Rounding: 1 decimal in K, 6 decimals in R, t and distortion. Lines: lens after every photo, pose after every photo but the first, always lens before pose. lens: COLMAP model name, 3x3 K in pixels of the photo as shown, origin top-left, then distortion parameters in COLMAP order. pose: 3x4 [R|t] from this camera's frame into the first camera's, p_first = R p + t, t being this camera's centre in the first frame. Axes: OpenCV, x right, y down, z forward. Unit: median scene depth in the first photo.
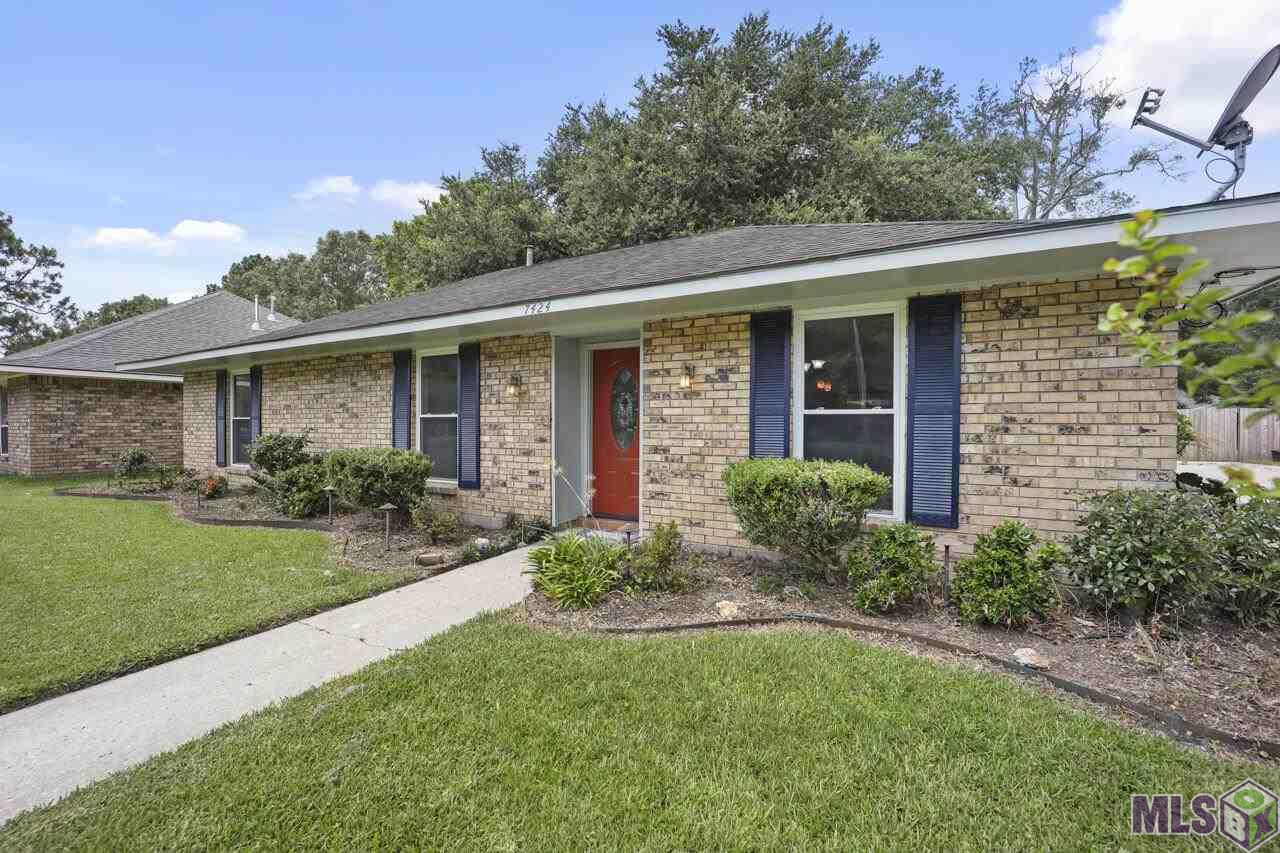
lens RADIAL K [[530.3, 0, 640.0], [0, 530.3, 426.5], [0, 0, 1]] dist [-0.021152, -0.000187]
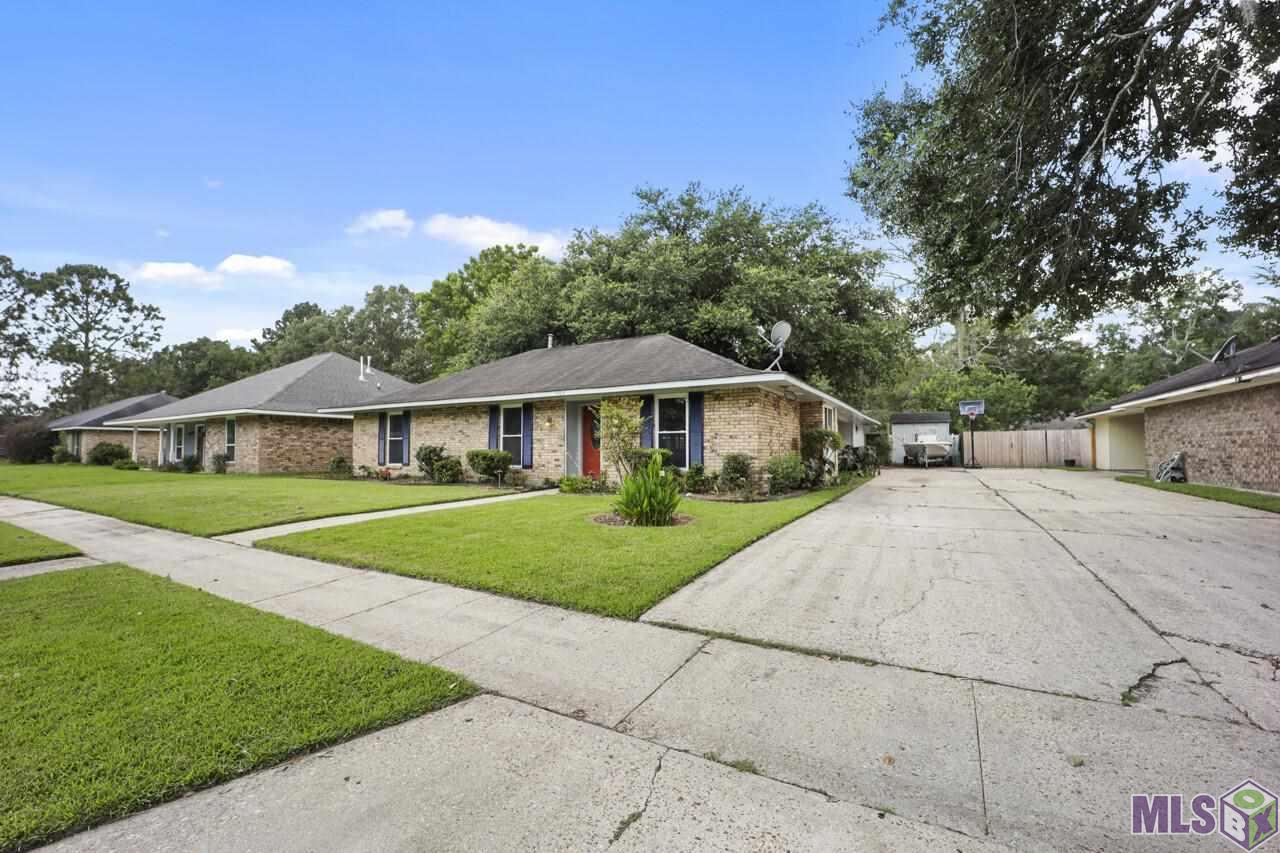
lens RADIAL K [[530.3, 0, 640.0], [0, 530.3, 426.5], [0, 0, 1]] dist [-0.021152, -0.000187]
pose [[0.999841, -0.004328, -0.017308, 0.190570], [0.003438, 0.998686, -0.051123, 0.058071], [0.017506, 0.051055, 0.998542, -1.233582]]
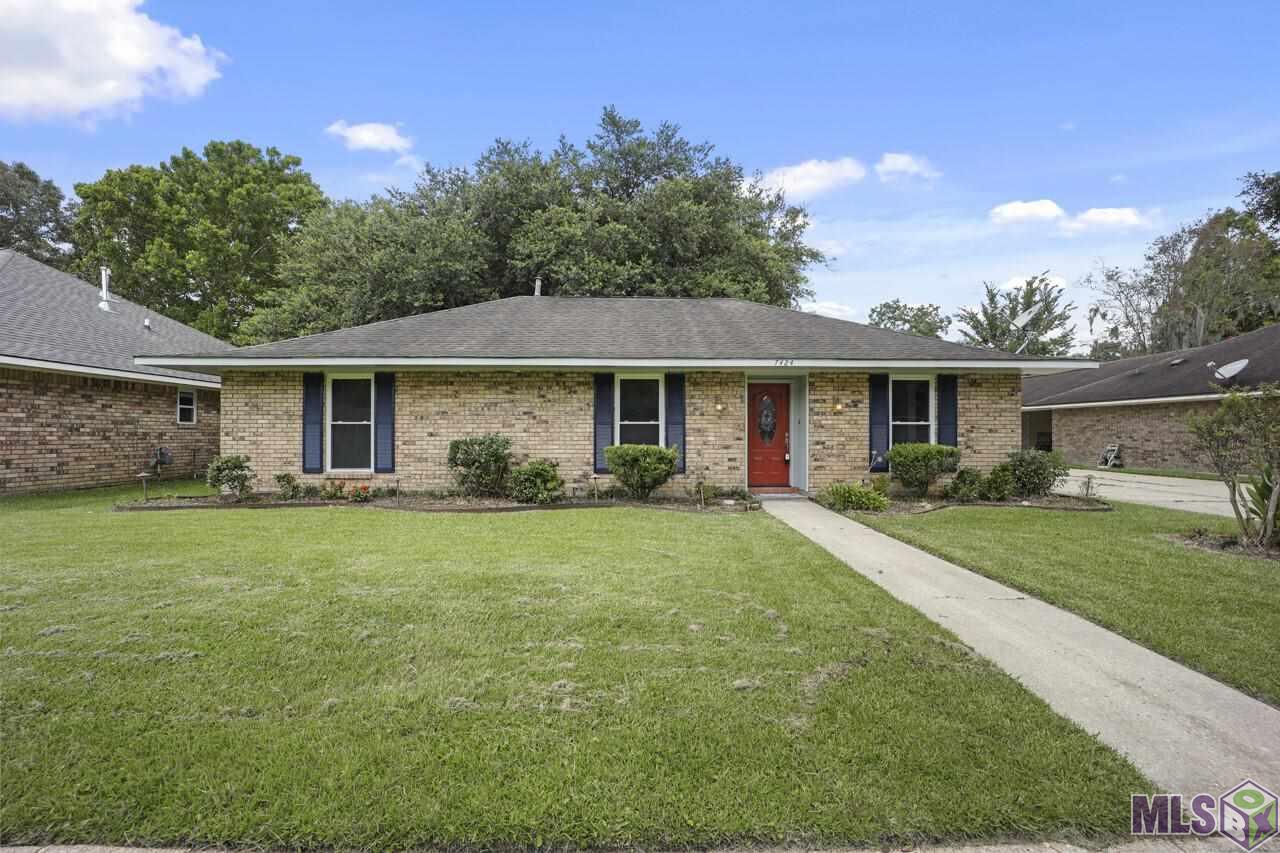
lens RADIAL K [[530.3, 0, 640.0], [0, 530.3, 426.5], [0, 0, 1]] dist [-0.021152, -0.000187]
pose [[0.859191, 0.010214, 0.511552, -1.178929], [0.002815, 0.999691, -0.024689, 0.025384], [-0.511647, 0.022653, 0.858897, -0.209534]]
